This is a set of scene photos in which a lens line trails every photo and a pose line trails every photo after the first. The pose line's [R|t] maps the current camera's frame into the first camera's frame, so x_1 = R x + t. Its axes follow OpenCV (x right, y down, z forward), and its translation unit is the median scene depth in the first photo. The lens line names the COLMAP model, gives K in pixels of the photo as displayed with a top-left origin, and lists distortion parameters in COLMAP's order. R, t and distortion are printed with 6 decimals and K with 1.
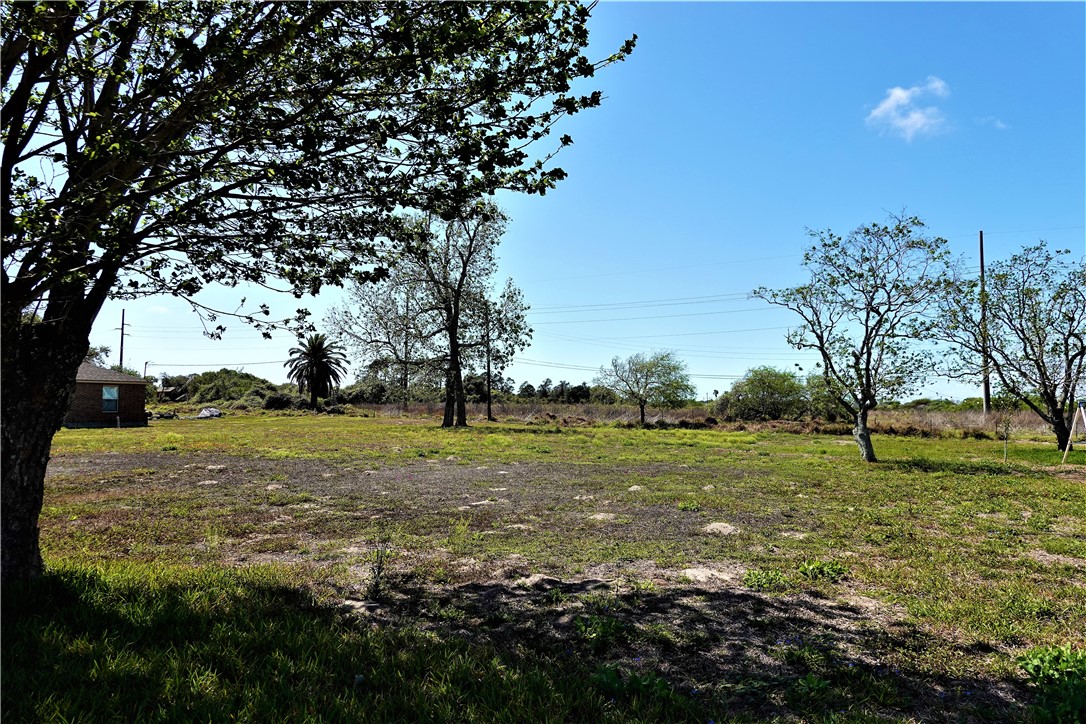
lens RADIAL K [[728.5, 0, 542.3], [0, 728.5, 354.2], [0, 0, 1]] dist [0.001356, 0.001606]
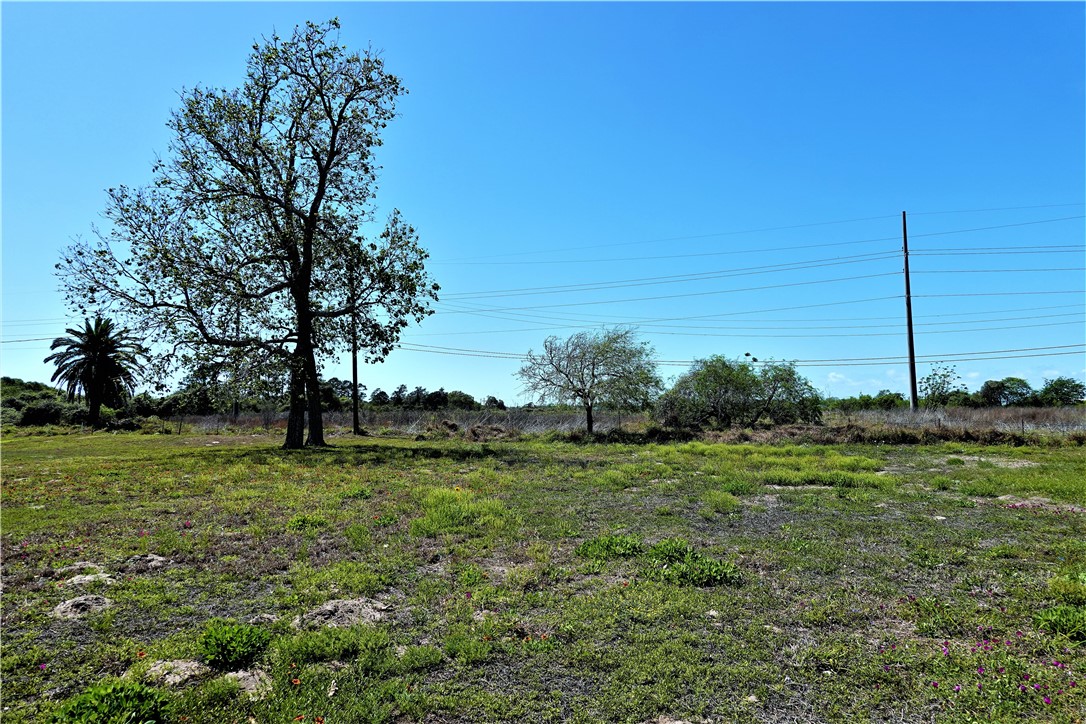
lens RADIAL K [[728.5, 0, 542.3], [0, 728.5, 354.2], [0, 0, 1]] dist [0.001356, 0.001606]
pose [[0.979144, -0.003872, 0.203129, -0.079975], [0.005782, 0.999944, -0.008810, 0.044979], [-0.203083, 0.009801, 0.979112, 0.586246]]
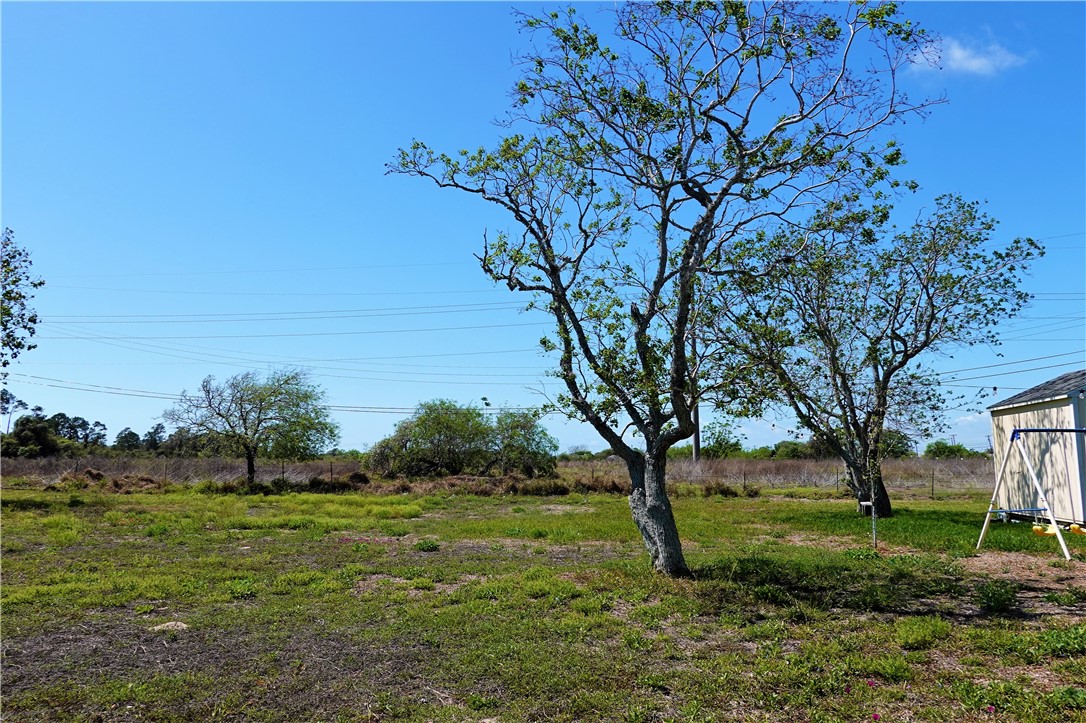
lens RADIAL K [[889.0, 0, 543.0], [0, 889.0, 361.5], [0, 0, 1]] dist [-0.004520, -0.002436]
pose [[0.918925, 0.031823, 0.393146, 0.115919], [-0.016422, 0.998962, -0.042477, 0.031913], [-0.394090, 0.032577, 0.918494, 0.354523]]
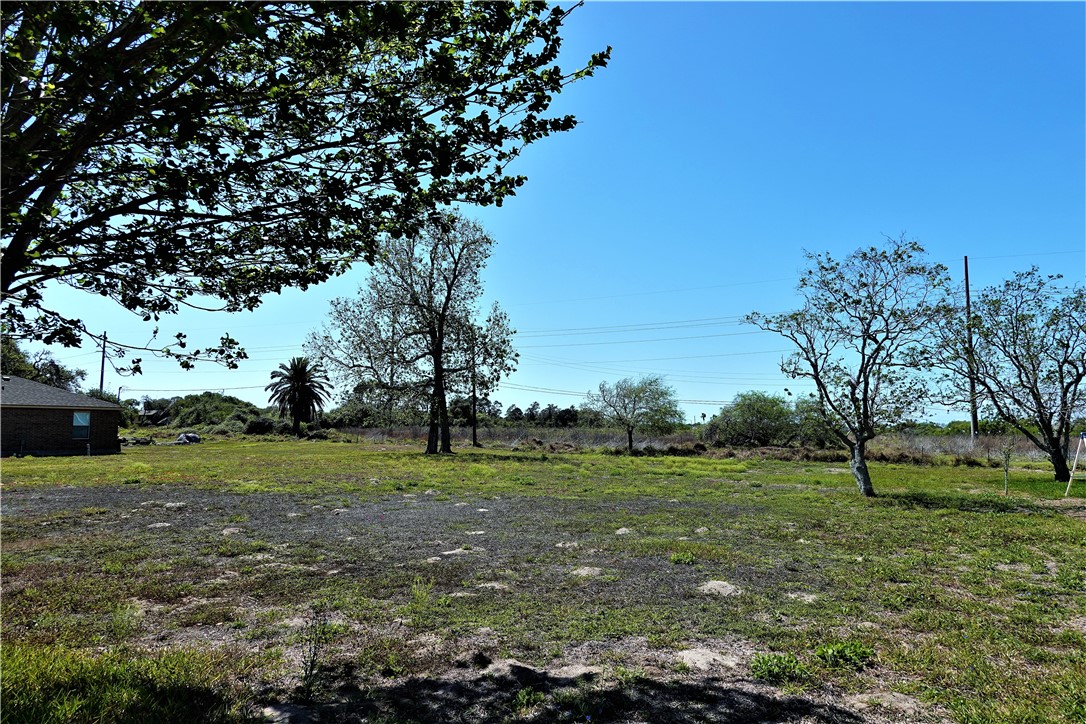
lens RADIAL K [[729.0, 0, 543.0], [0, 729.0, 362.0], [0, 0, 1]] dist [0.001575, 0.000629]
pose [[0.999843, 0.001685, 0.017633, 0.003650], [-0.001320, 0.999785, -0.020692, -0.004914], [-0.017664, 0.020665, 0.999630, 0.029125]]
